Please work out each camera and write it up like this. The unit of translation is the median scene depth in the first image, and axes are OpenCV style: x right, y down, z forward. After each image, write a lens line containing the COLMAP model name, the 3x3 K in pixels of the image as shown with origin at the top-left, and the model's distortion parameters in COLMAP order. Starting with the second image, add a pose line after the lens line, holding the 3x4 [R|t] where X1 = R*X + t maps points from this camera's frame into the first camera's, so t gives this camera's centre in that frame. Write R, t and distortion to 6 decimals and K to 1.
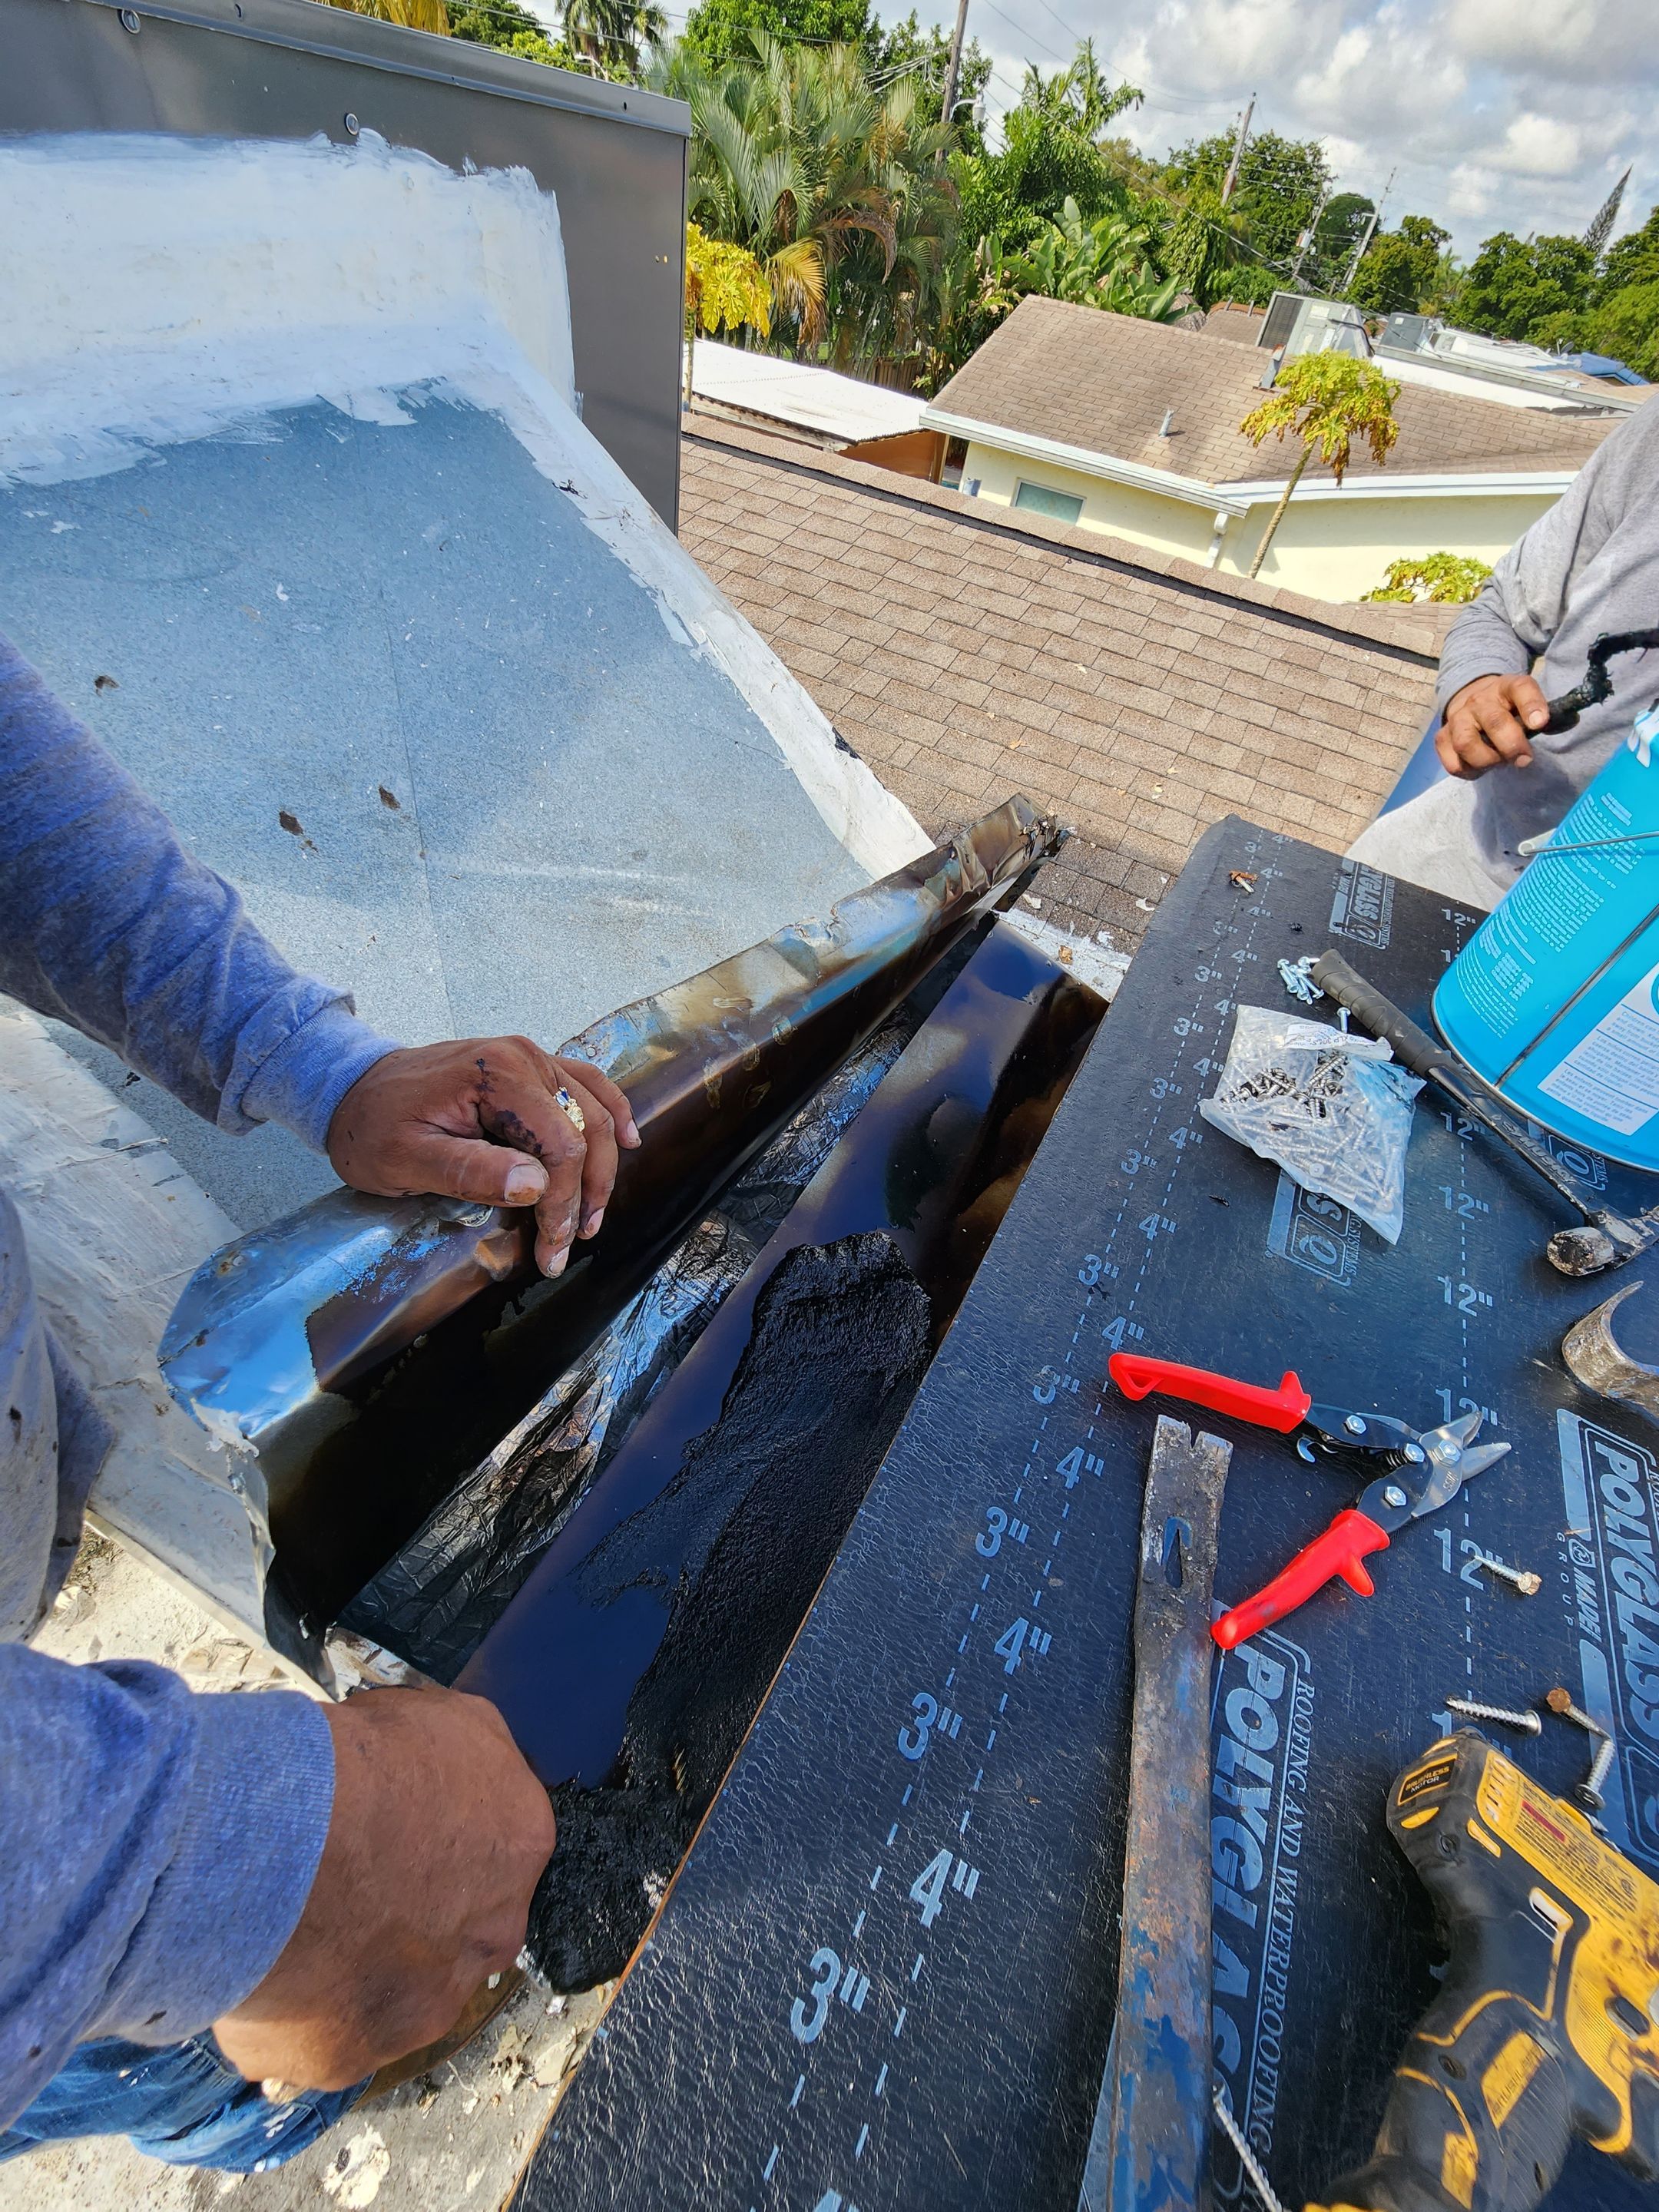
lens RADIAL K [[916.8, 0, 832.0], [0, 916.8, 1108.6], [0, 0, 1]] dist [-0.003548, 0.001396]
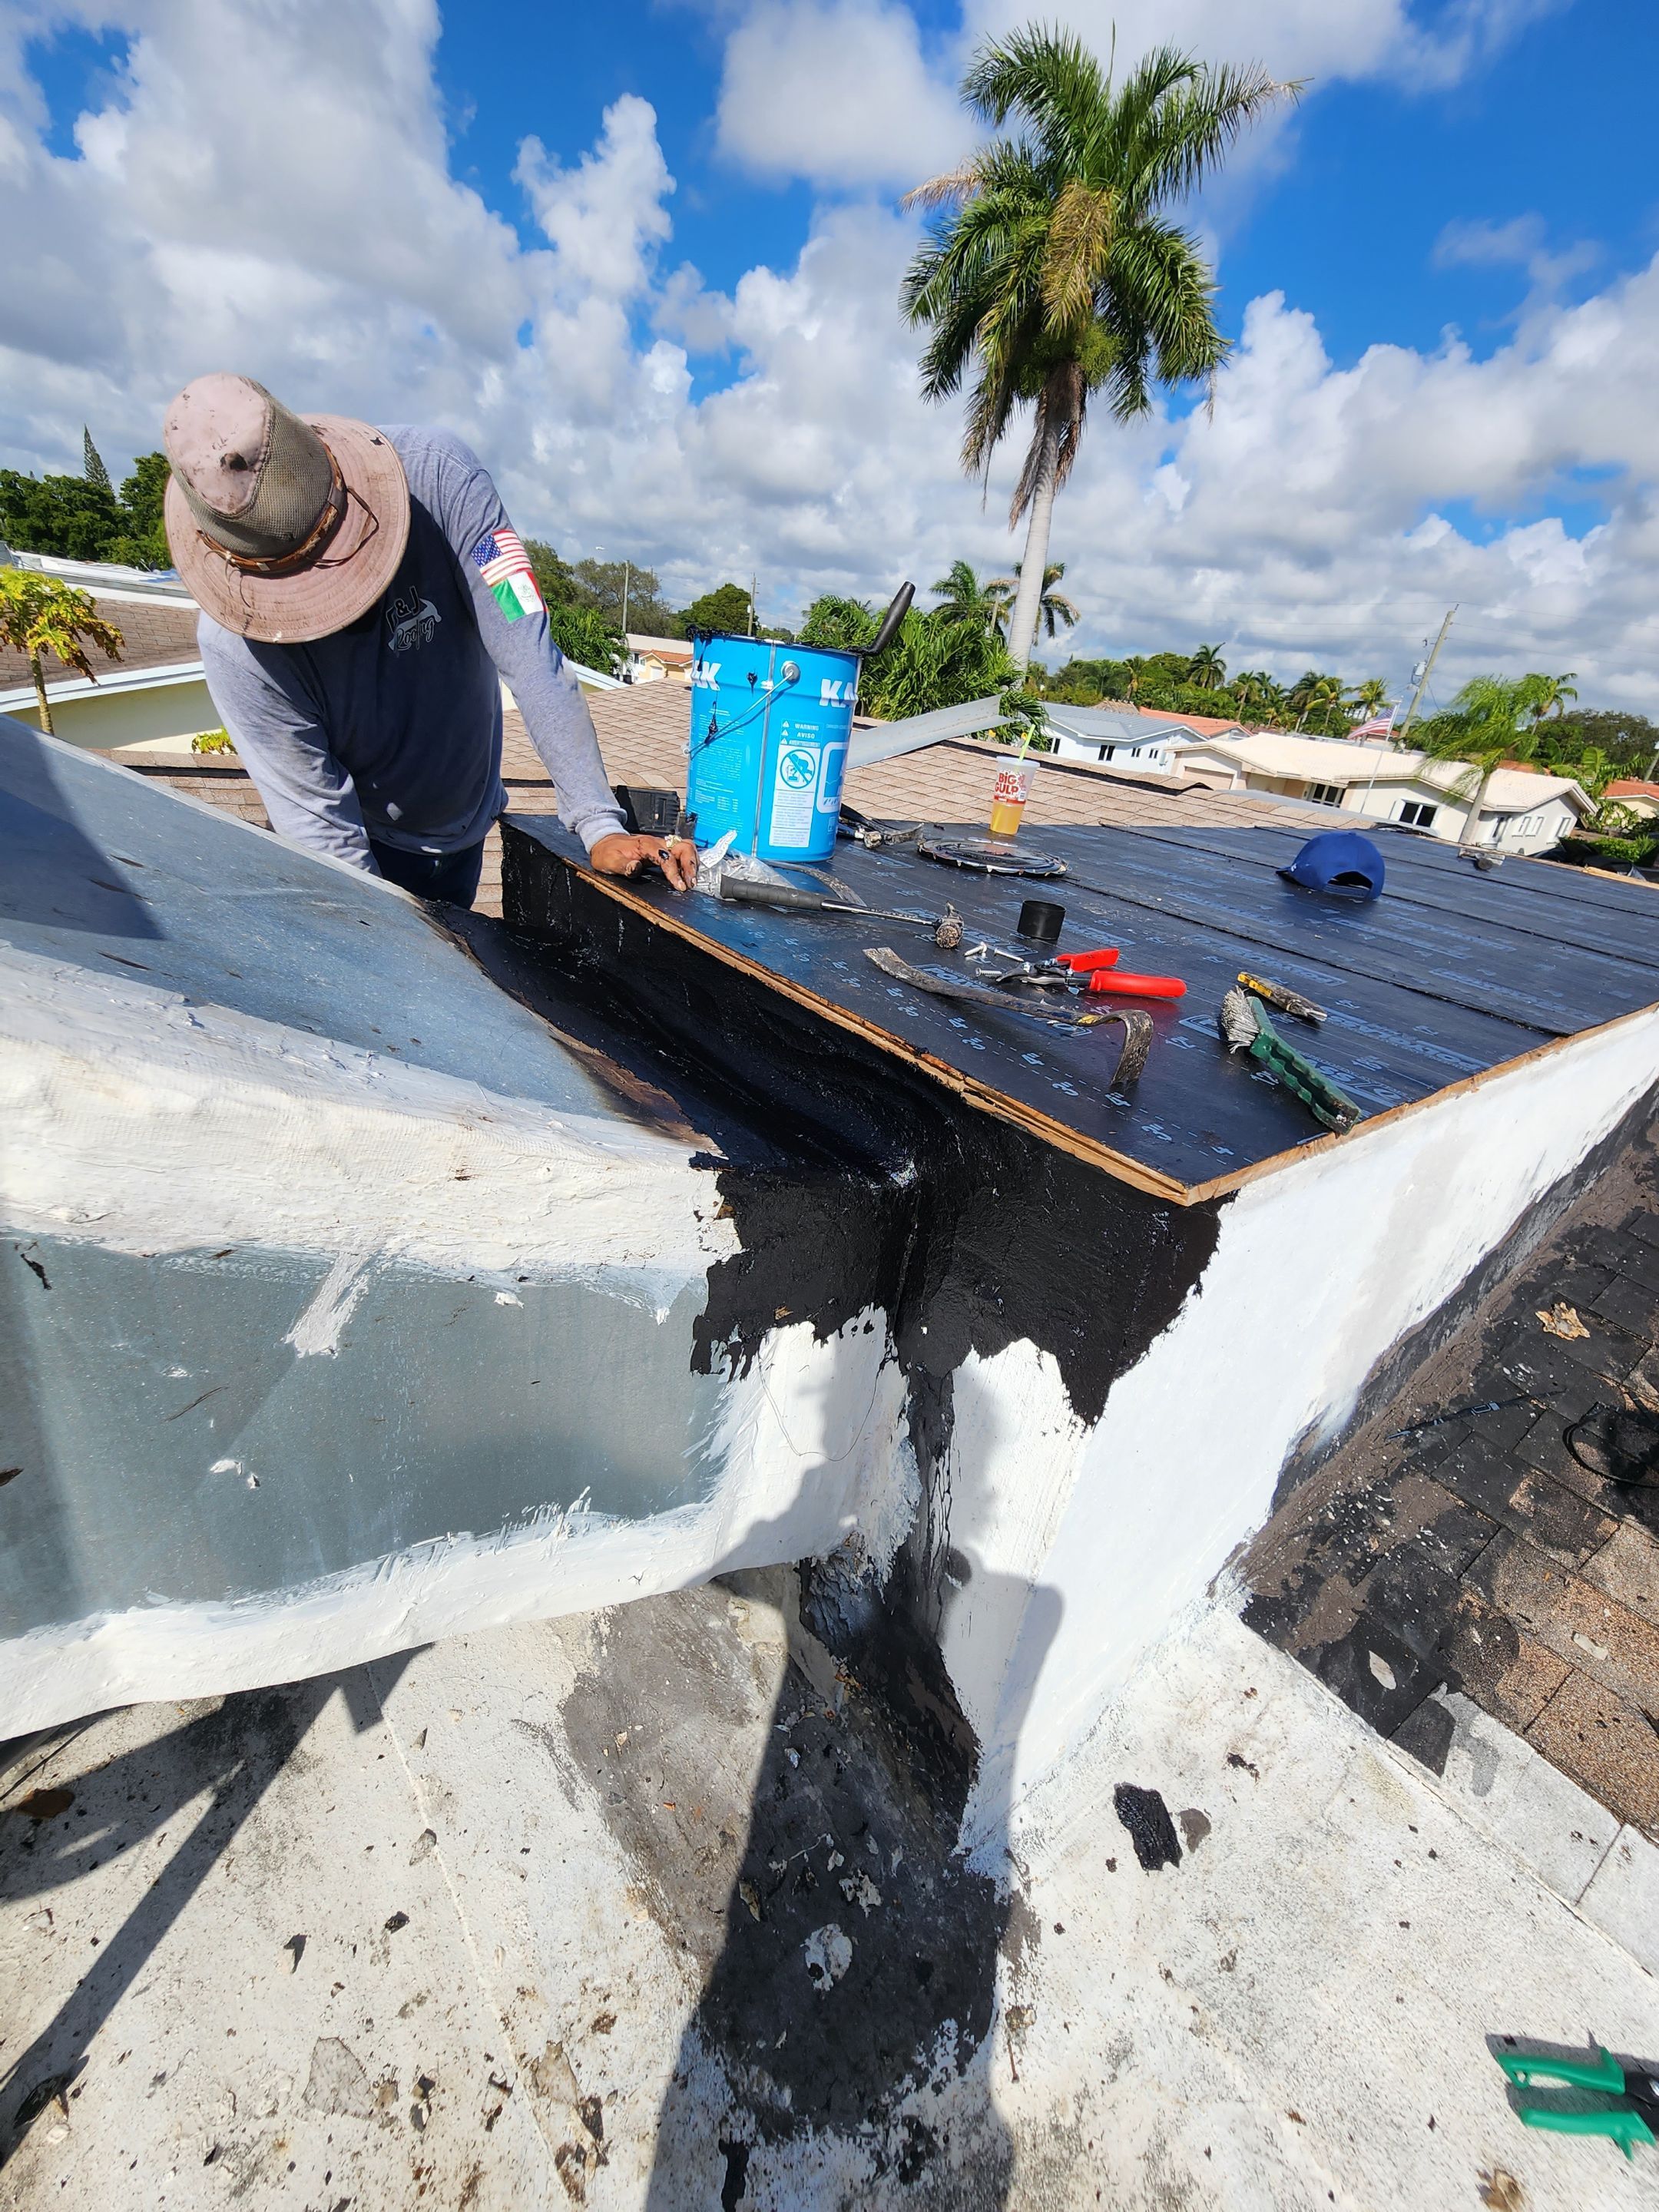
lens RADIAL K [[916.8, 0, 832.0], [0, 916.8, 1108.6], [0, 0, 1]] dist [-0.003548, 0.001396]
pose [[0.426261, -0.481868, 0.765575, -0.991481], [0.596877, 0.785758, 0.162239, 0.185557], [-0.679735, 0.387798, 0.622554, -0.130901]]
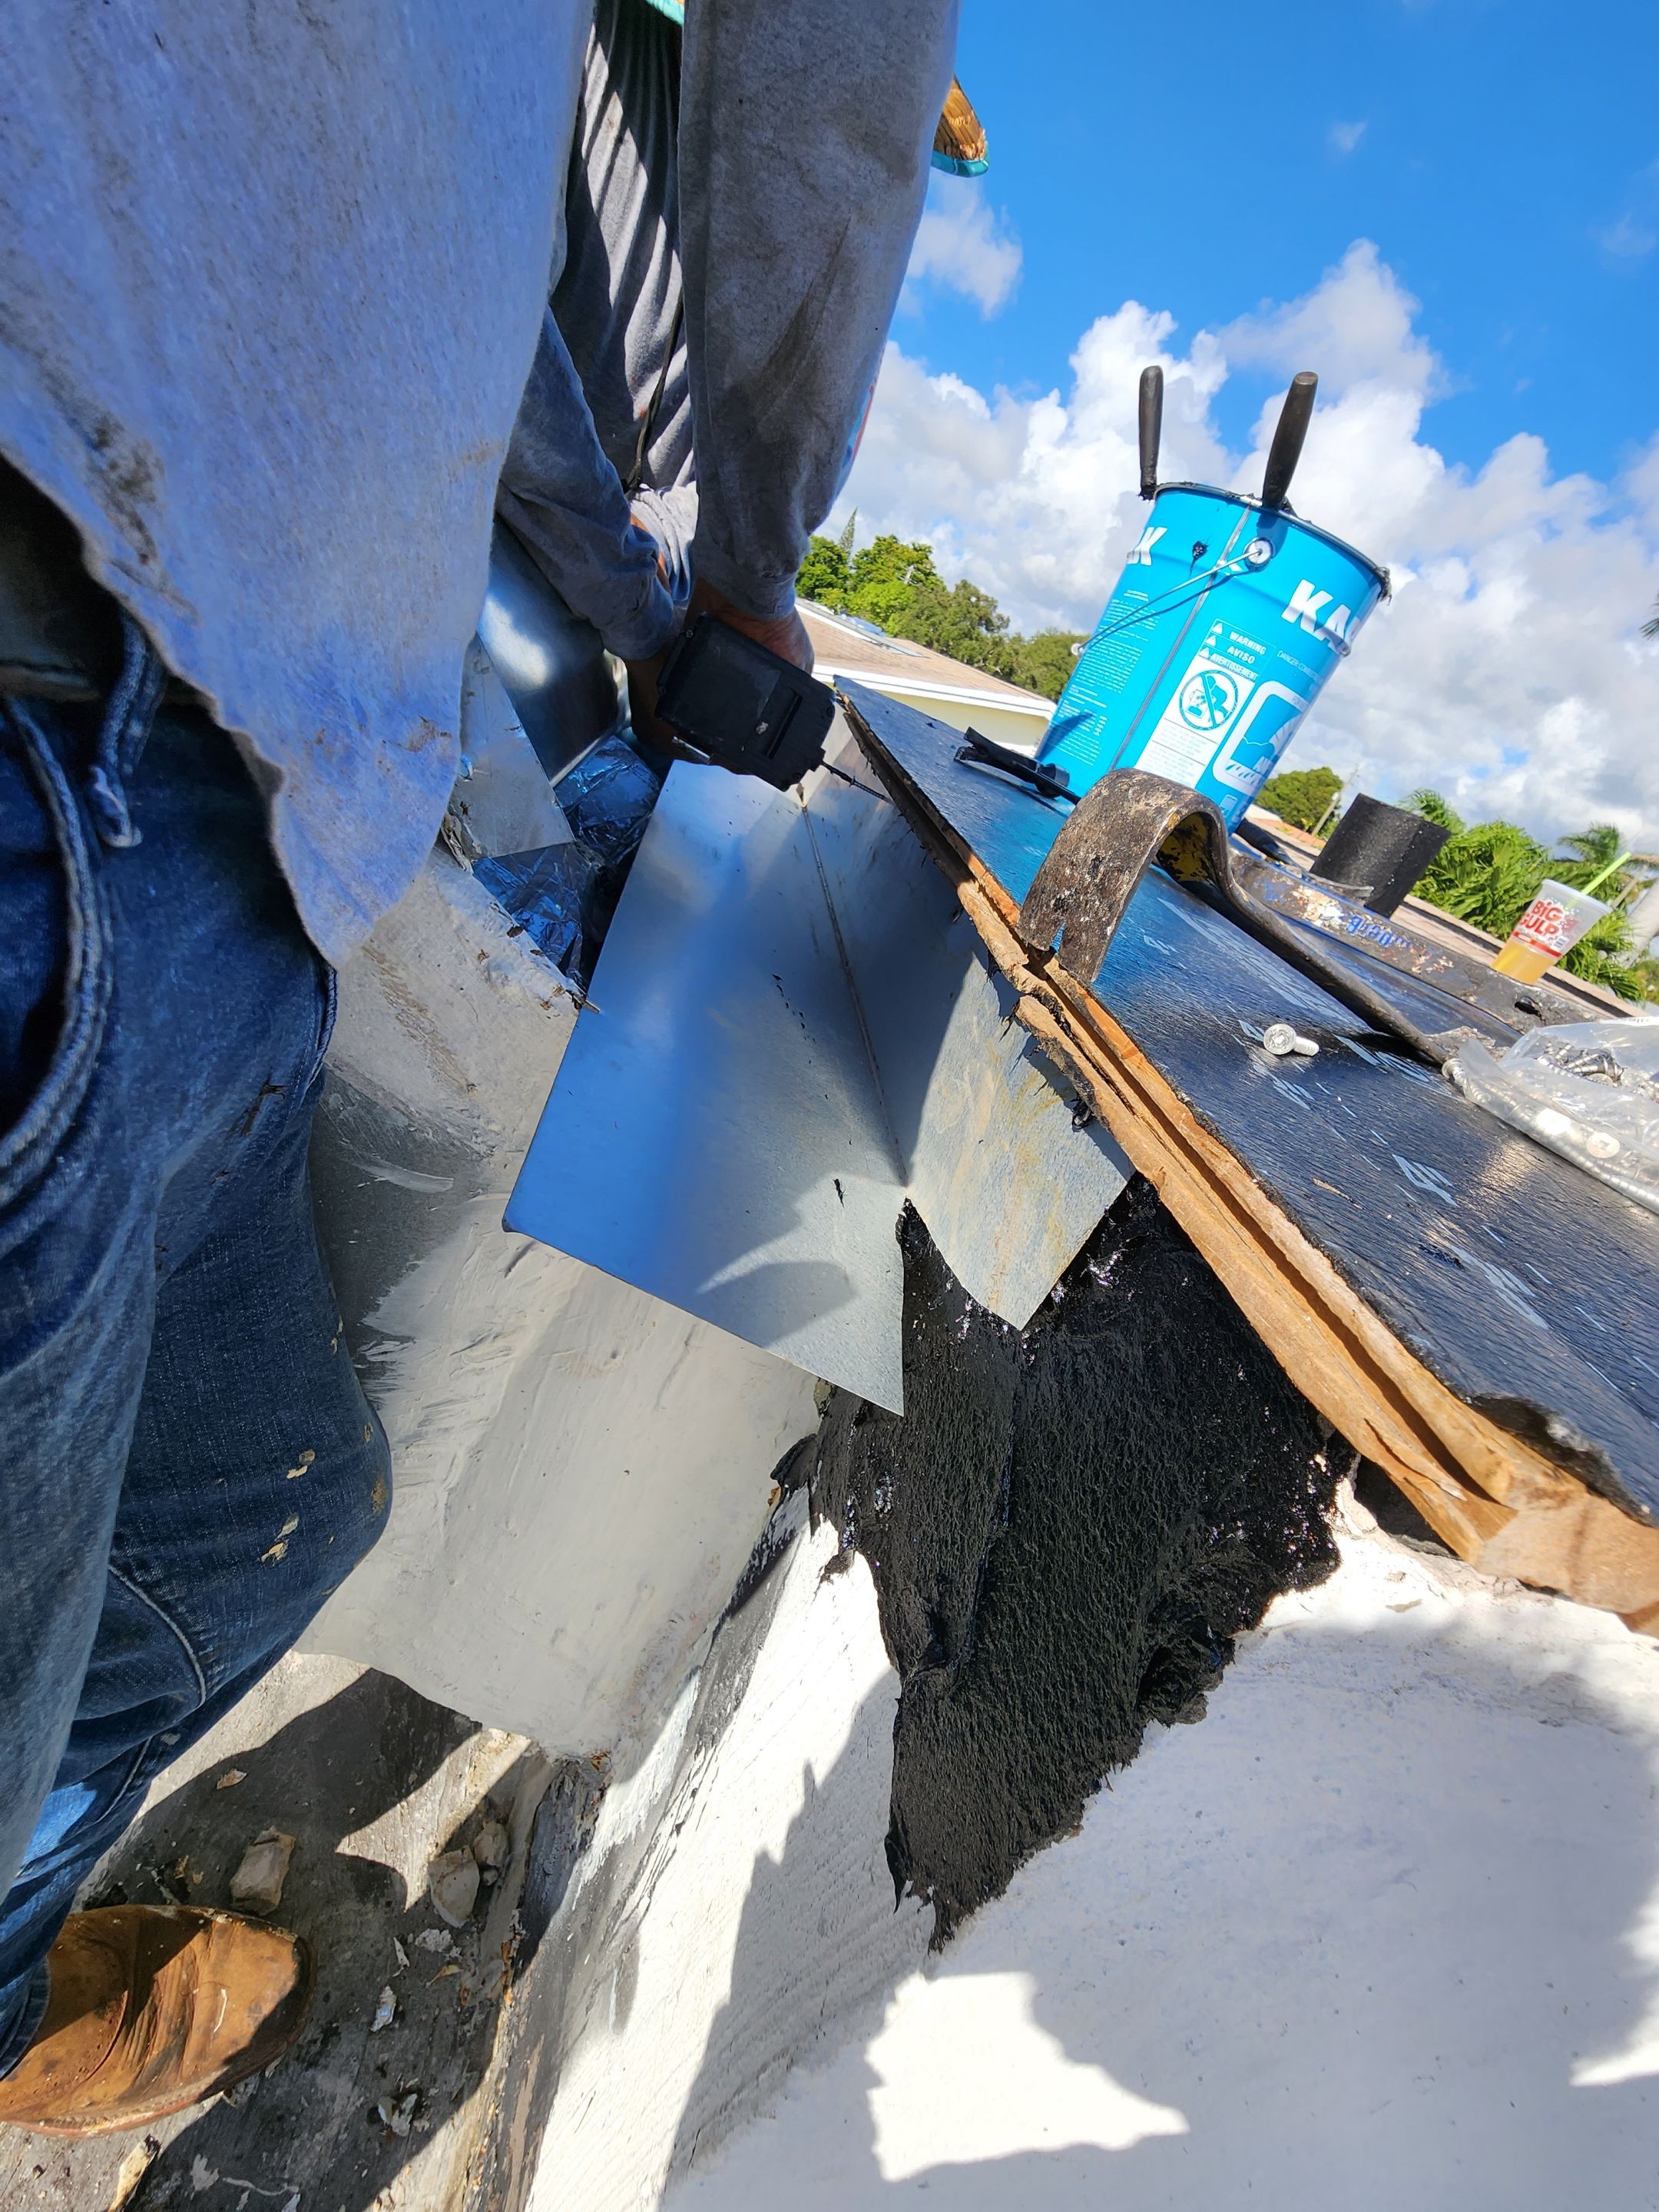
lens RADIAL K [[918.2, 0, 830.2], [0, 918.2, 1110.3], [0, 0, 1]] dist [-0.001119, -0.000362]
pose [[0.837049, -0.088887, 0.539860, -0.416289], [0.163670, 0.982211, -0.092049, 0.508791], [-0.522074, 0.165408, 0.836707, 0.120045]]
